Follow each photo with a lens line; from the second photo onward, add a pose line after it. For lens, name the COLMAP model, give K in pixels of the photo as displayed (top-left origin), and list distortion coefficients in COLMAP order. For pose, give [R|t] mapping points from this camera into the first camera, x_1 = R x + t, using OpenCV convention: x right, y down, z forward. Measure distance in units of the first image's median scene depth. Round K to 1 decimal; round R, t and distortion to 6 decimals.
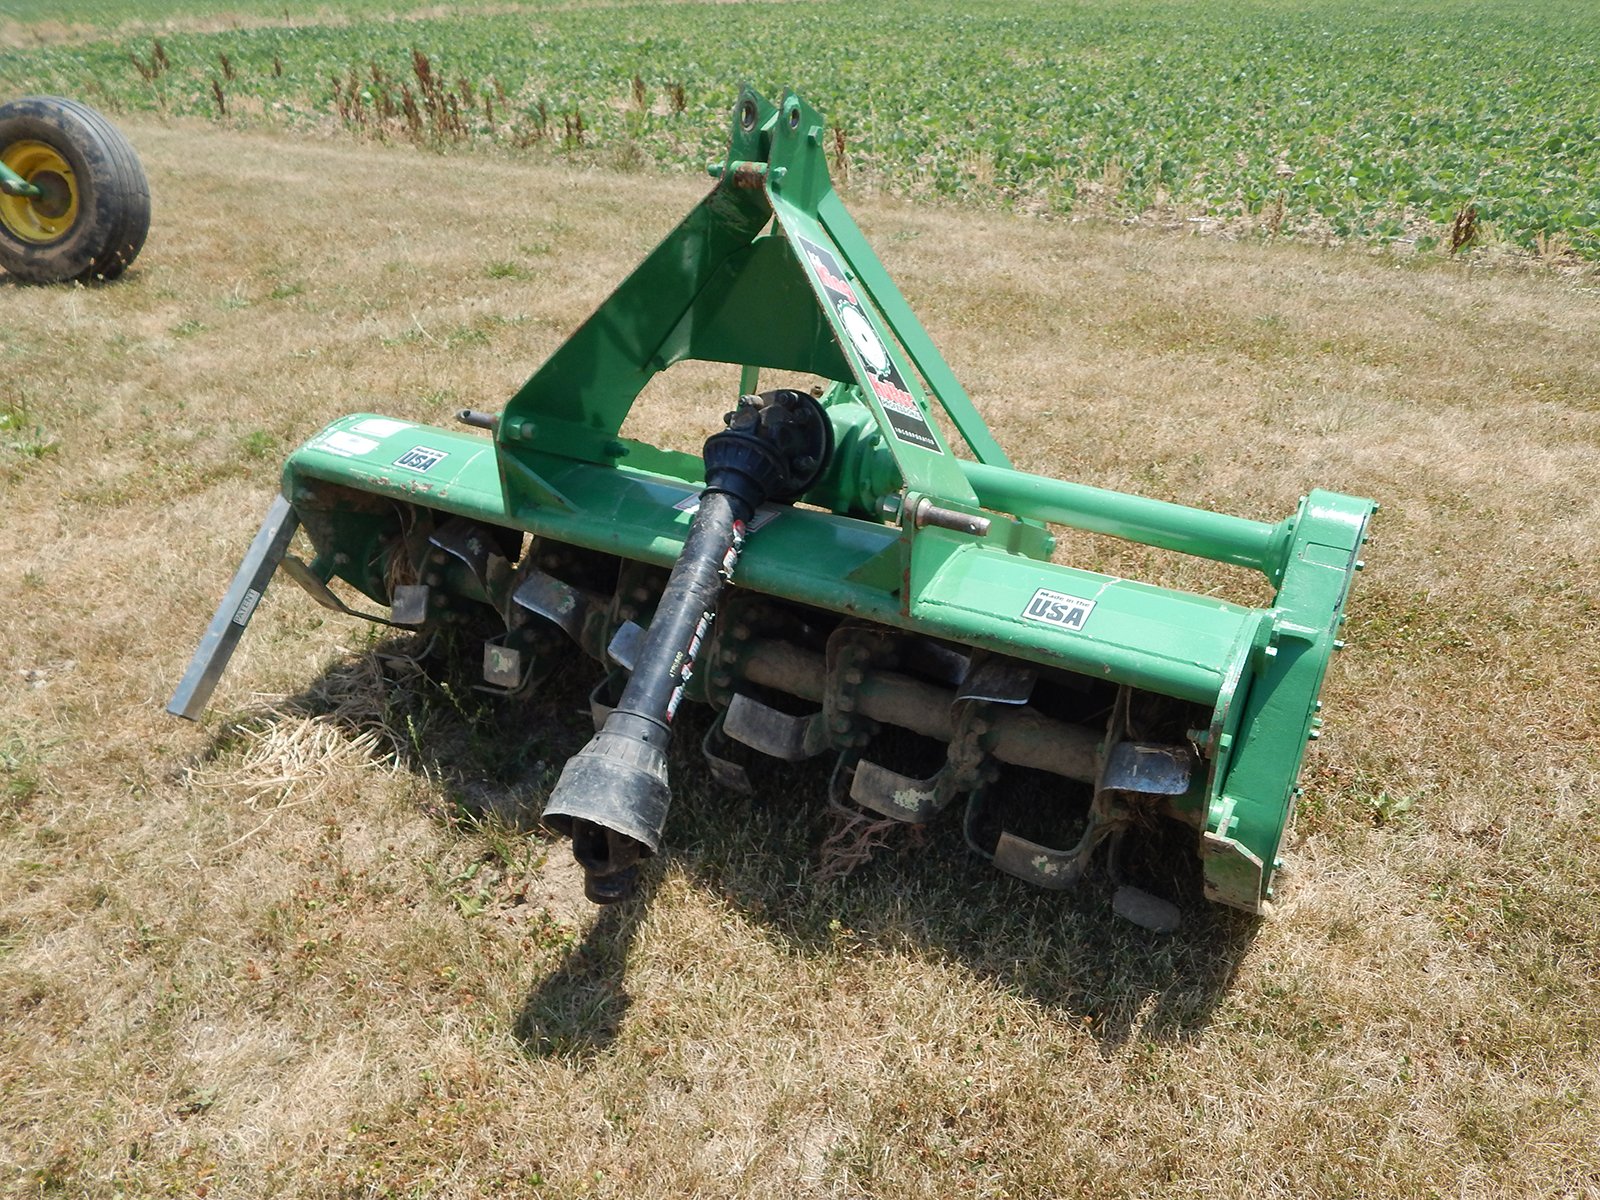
lens RADIAL K [[1166.4, 0, 793.6], [0, 1166.4, 592.8], [0, 0, 1]] dist [0.010761, -0.019867]
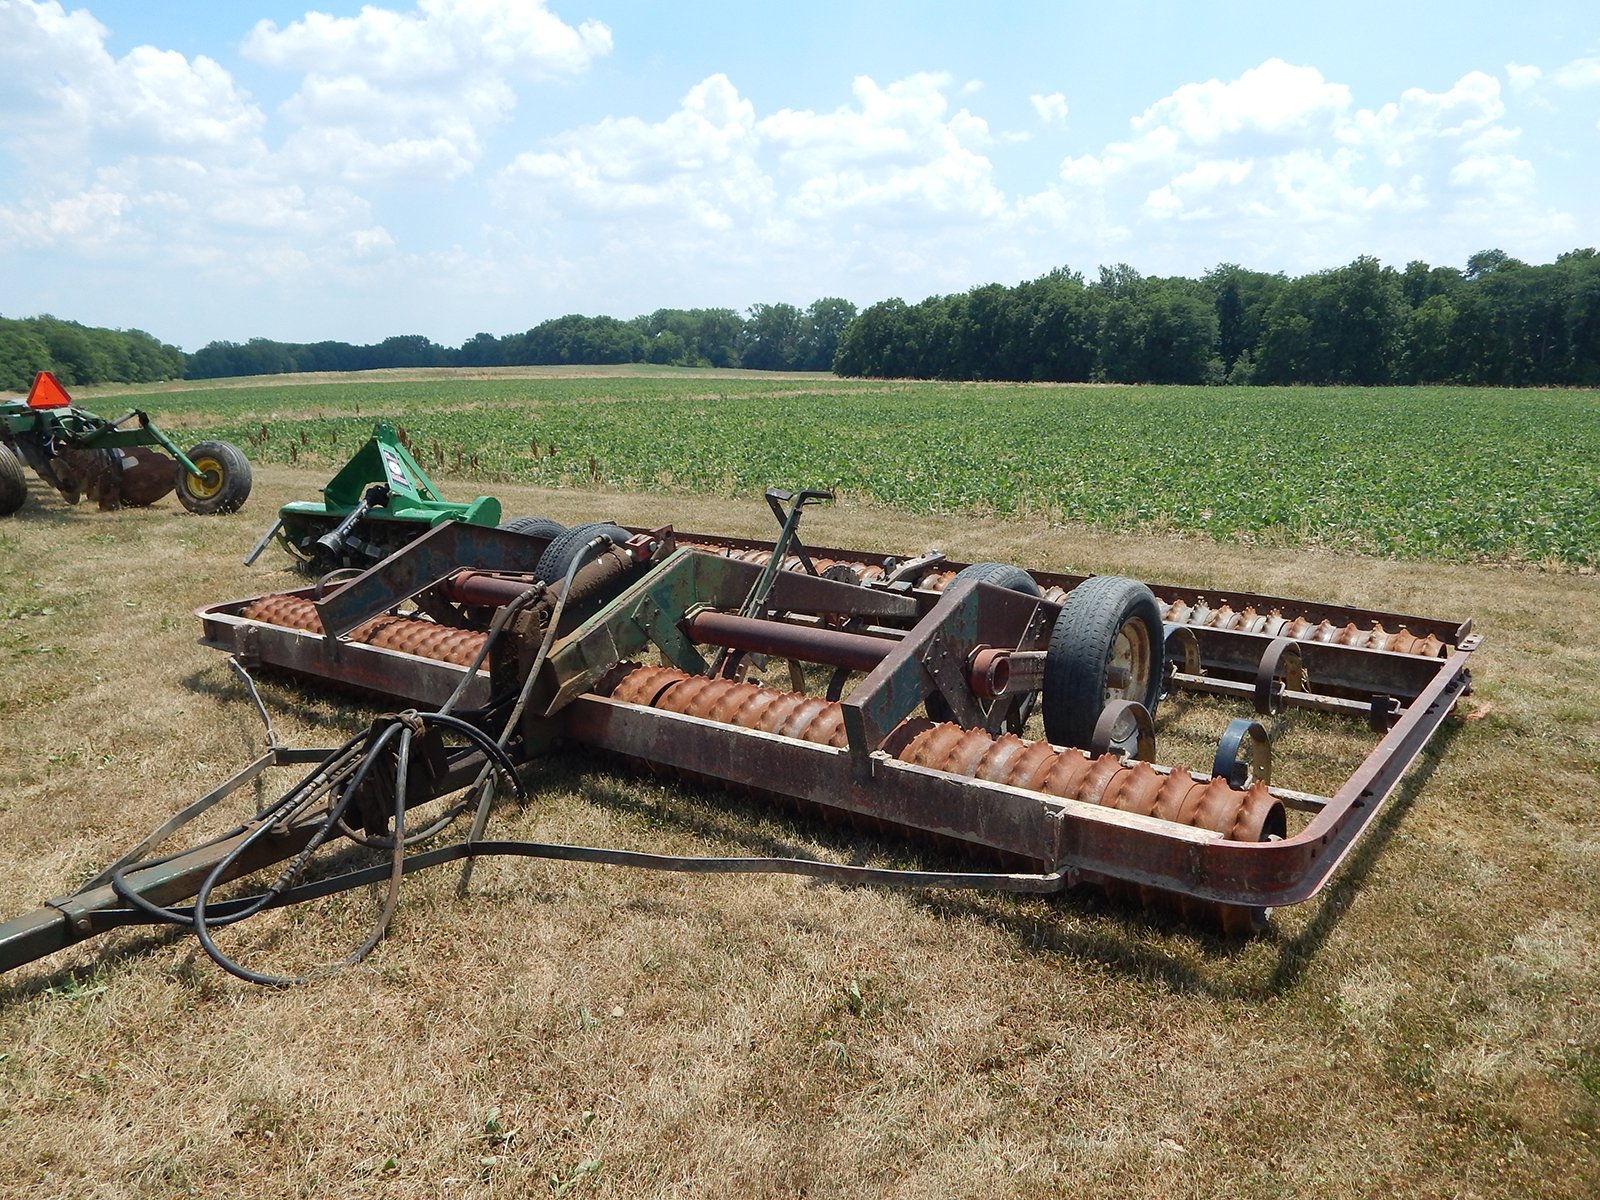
lens RADIAL K [[1166.4, 0, 808.6], [0, 1166.4, 566.0], [0, 0, 1]] dist [0.010761, -0.019867]
pose [[0.999722, -0.001258, -0.023540, 0.650134], [-0.006288, 0.948166, -0.317712, 0.585410], [0.022720, 0.317772, 0.947895, -1.196035]]
